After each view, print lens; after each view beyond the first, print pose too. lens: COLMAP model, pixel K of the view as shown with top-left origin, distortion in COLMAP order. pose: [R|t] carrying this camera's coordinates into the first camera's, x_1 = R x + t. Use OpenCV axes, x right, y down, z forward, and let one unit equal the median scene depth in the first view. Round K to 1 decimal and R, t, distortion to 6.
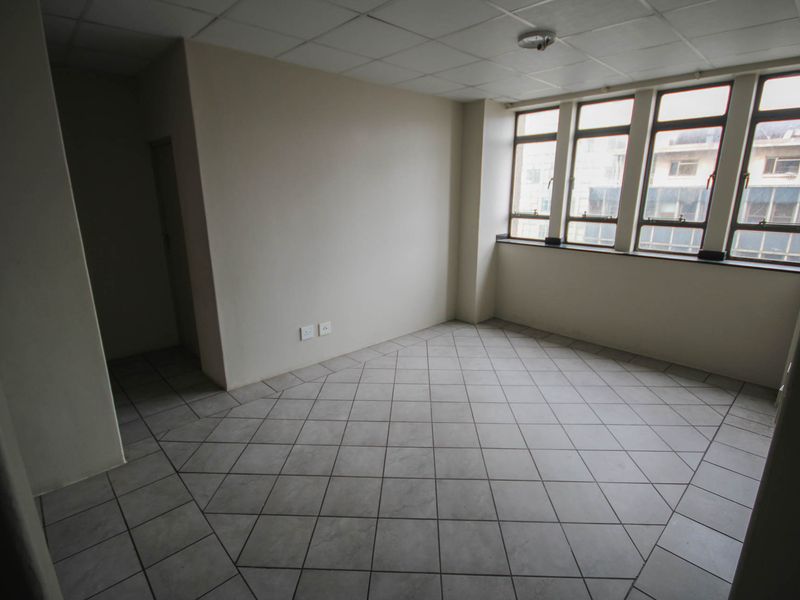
lens RADIAL K [[419.0, 0, 399.4], [0, 419.0, 301.1], [0, 0, 1]] dist [0.006569, -0.004379]
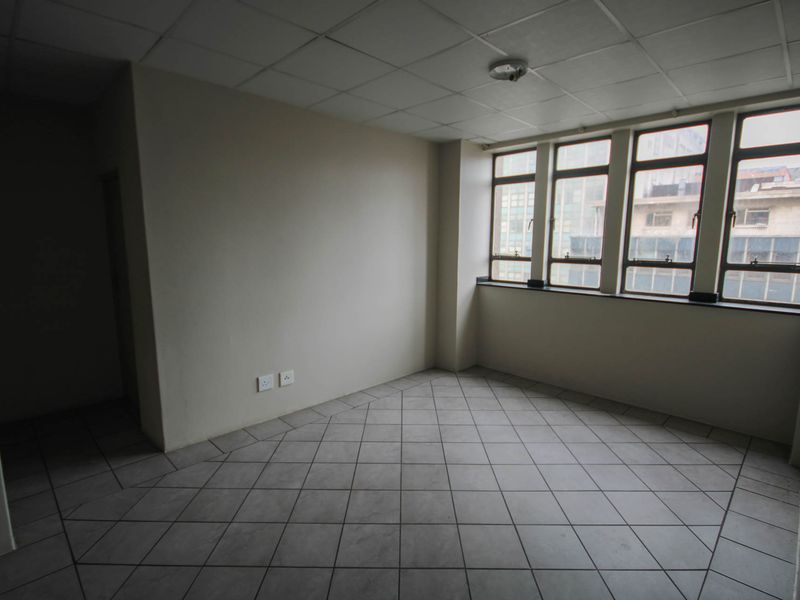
lens RADIAL K [[419.0, 0, 399.5], [0, 419.0, 300.6], [0, 0, 1]] dist [0.006569, -0.004379]
pose [[0.999583, 0.001162, 0.028867, 0.041282], [0.002128, 0.993516, -0.113670, 0.003867], [-0.028811, 0.113684, 0.993099, 0.094572]]
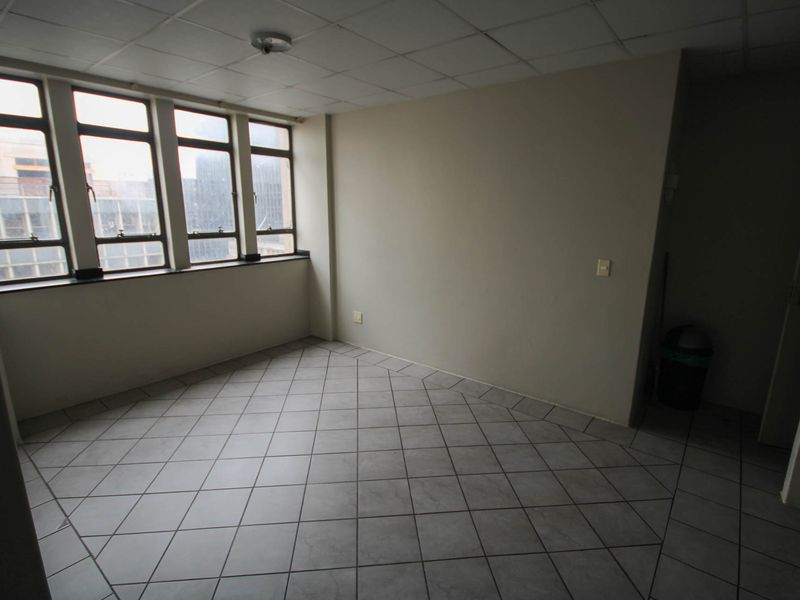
lens RADIAL K [[419.0, 0, 395.4], [0, 419.0, 308.1], [0, 0, 1]] dist [0.006569, -0.004379]
pose [[-0.133898, -0.226399, 0.964788, -0.545406], [0.257425, 0.932188, 0.254475, -0.179539], [-0.956976, 0.282434, -0.066538, 0.740777]]
